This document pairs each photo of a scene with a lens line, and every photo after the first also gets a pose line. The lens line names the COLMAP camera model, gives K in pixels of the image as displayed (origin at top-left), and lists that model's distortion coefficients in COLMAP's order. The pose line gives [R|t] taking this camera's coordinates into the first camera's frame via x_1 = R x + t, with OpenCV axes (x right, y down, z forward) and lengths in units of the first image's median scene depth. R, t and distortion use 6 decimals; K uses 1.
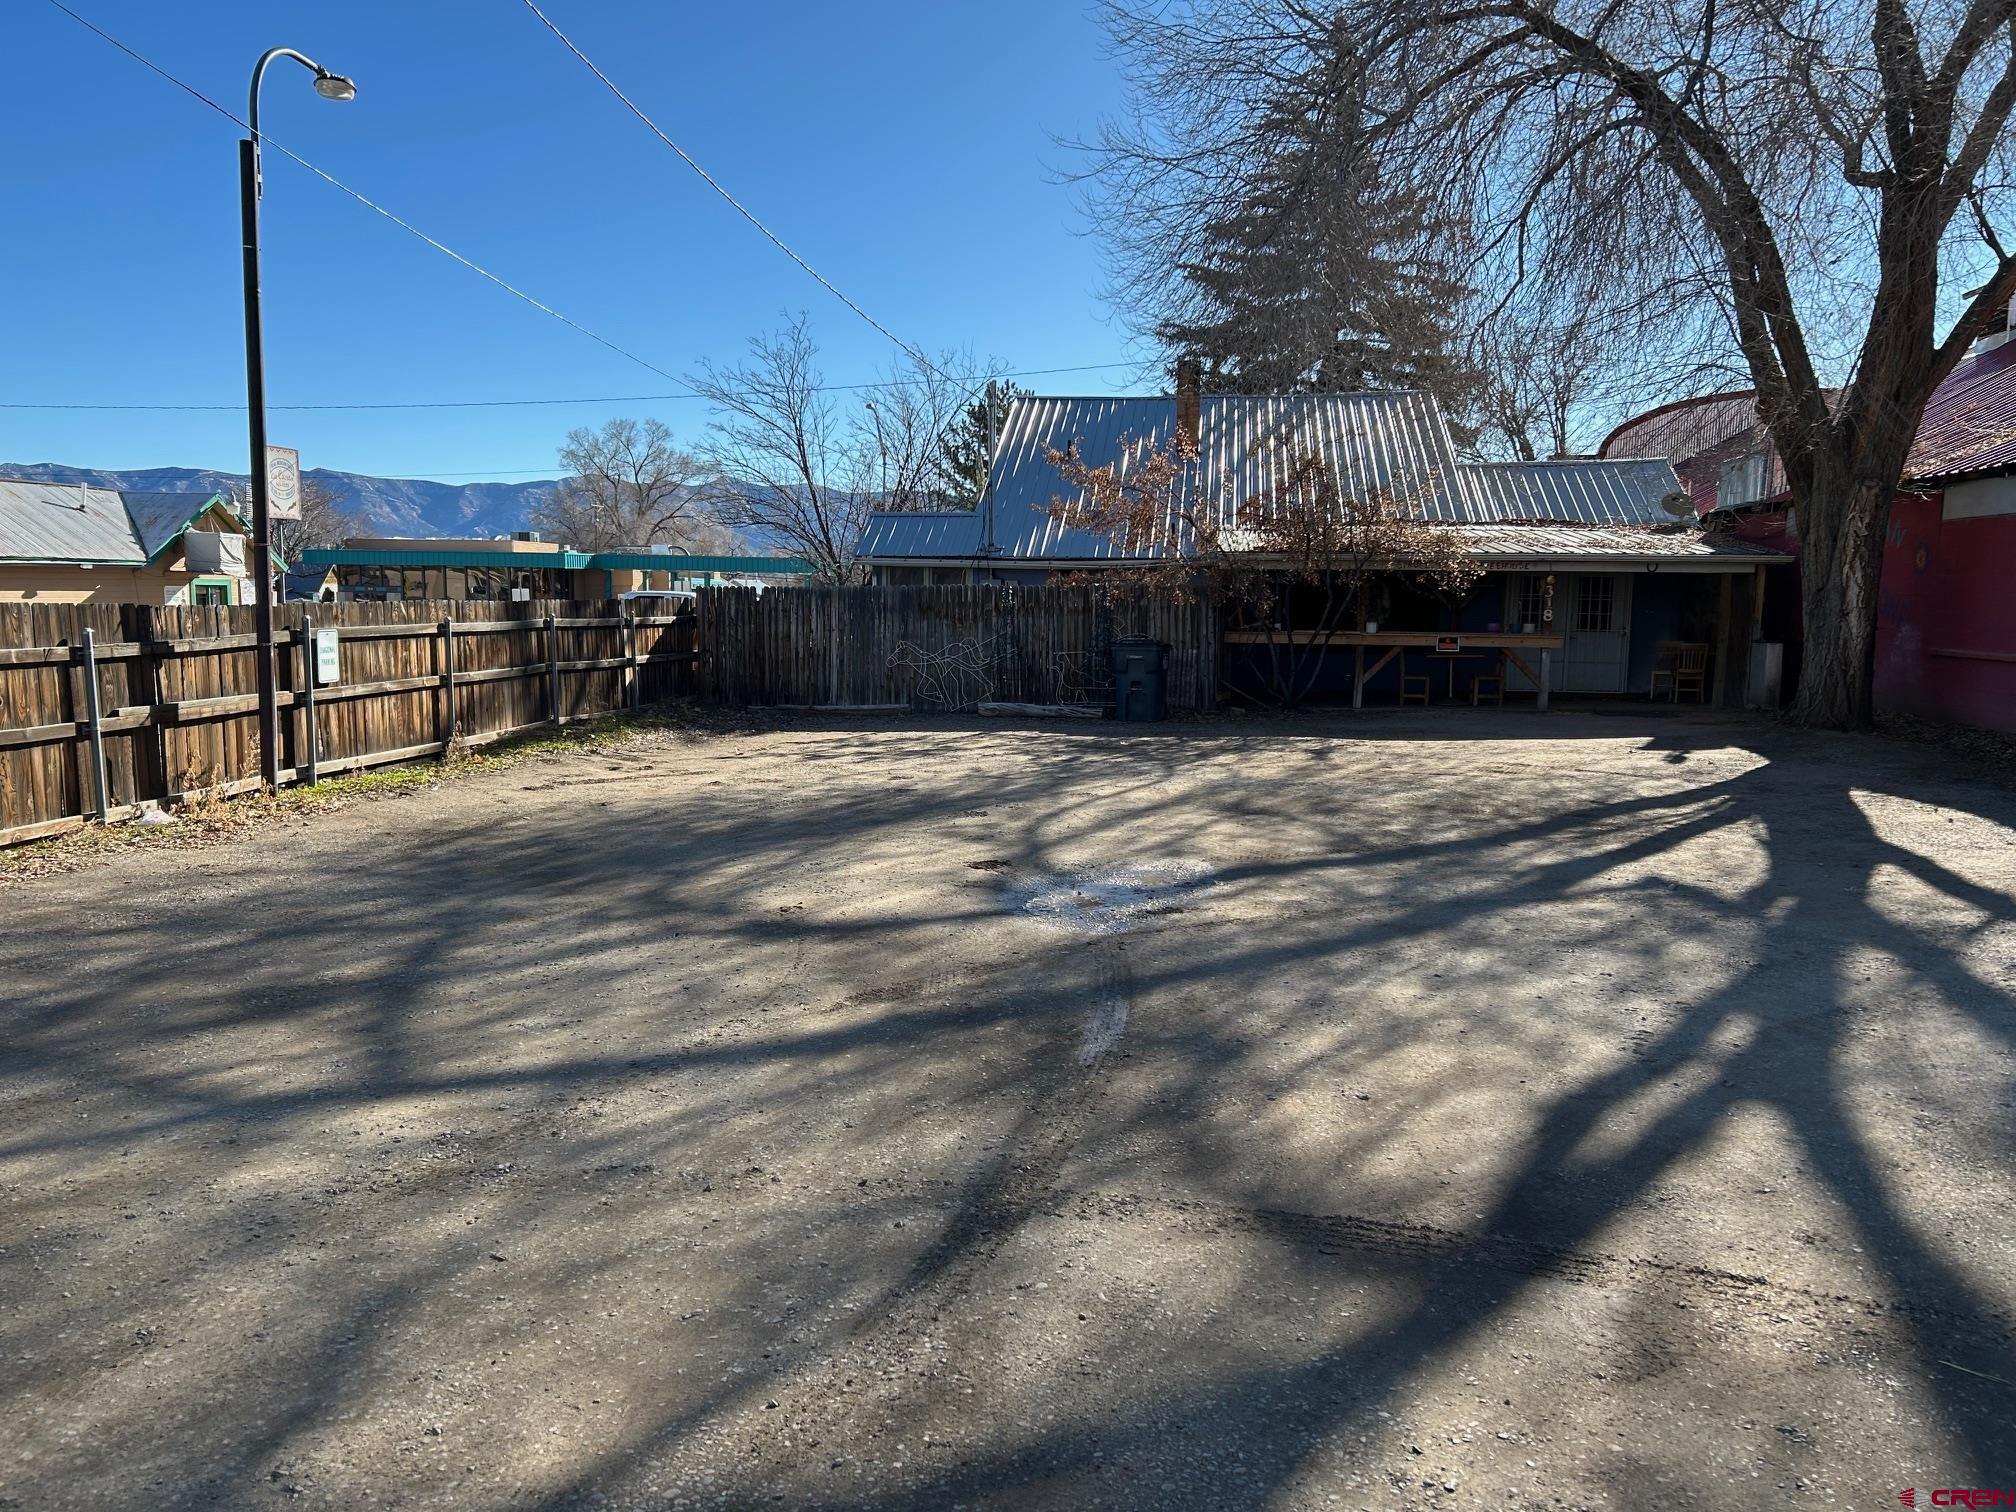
lens RADIAL K [[1482.2, 0, 1007.4], [0, 1482.2, 794.6], [0, 0, 1]] dist [0.063625, -0.067990]
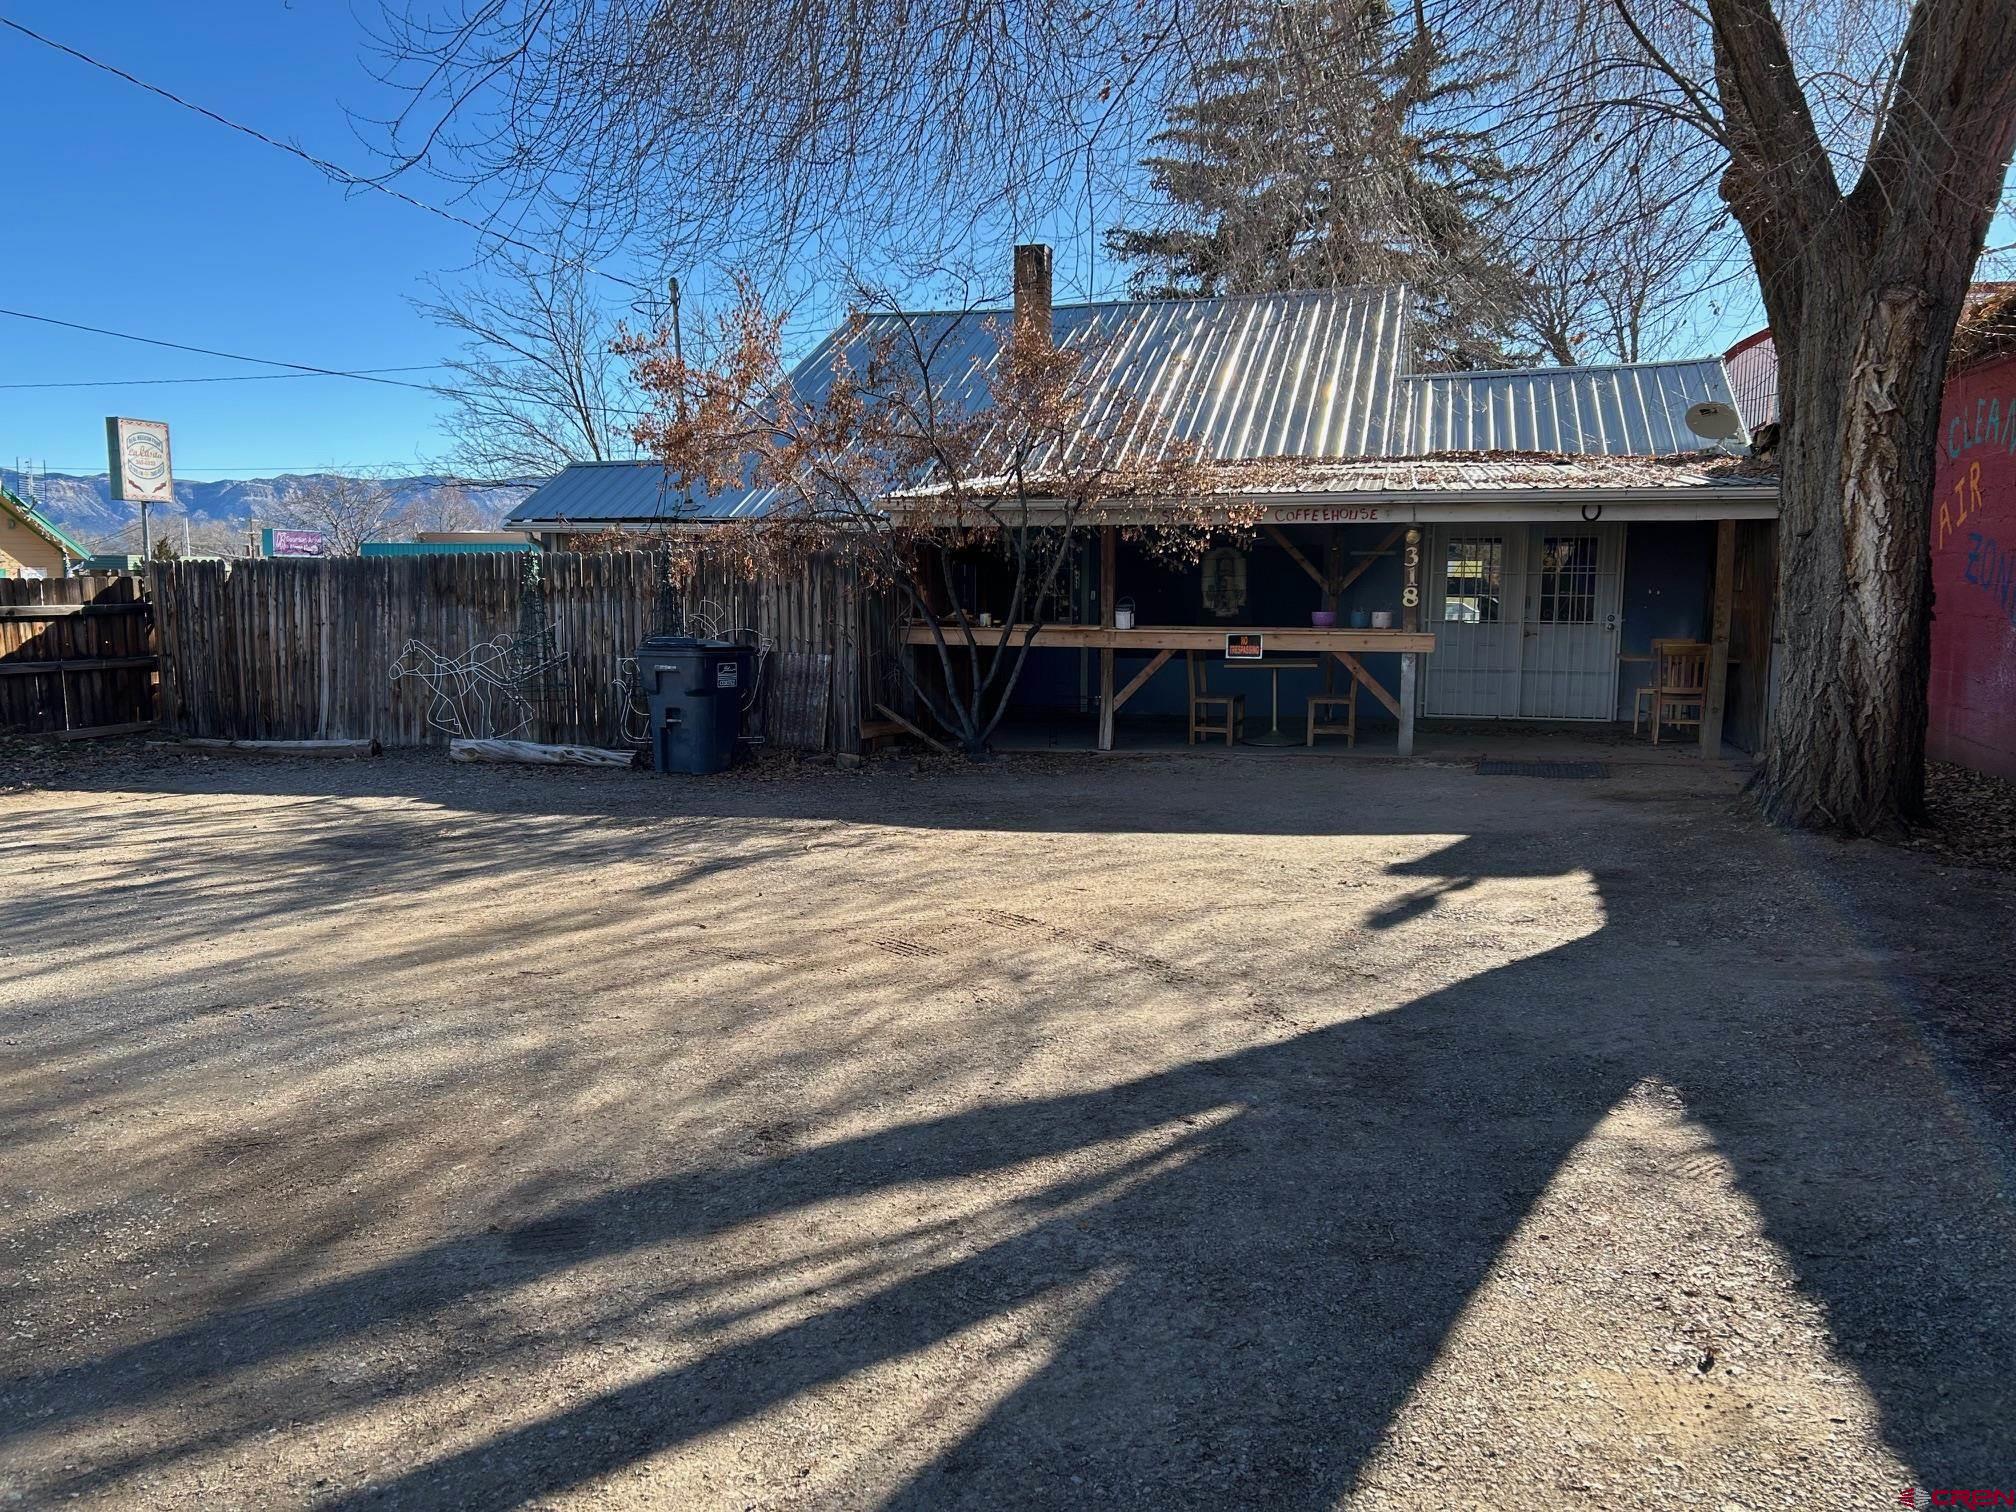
lens RADIAL K [[1482.2, 0, 1007.4], [0, 1482.2, 794.6], [0, 0, 1]] dist [0.063625, -0.067990]
pose [[0.990101, 0.012488, -0.139797, 0.286505], [-0.012050, 0.999919, 0.003985, -0.042500], [0.139836, -0.002261, 0.990172, 0.394095]]
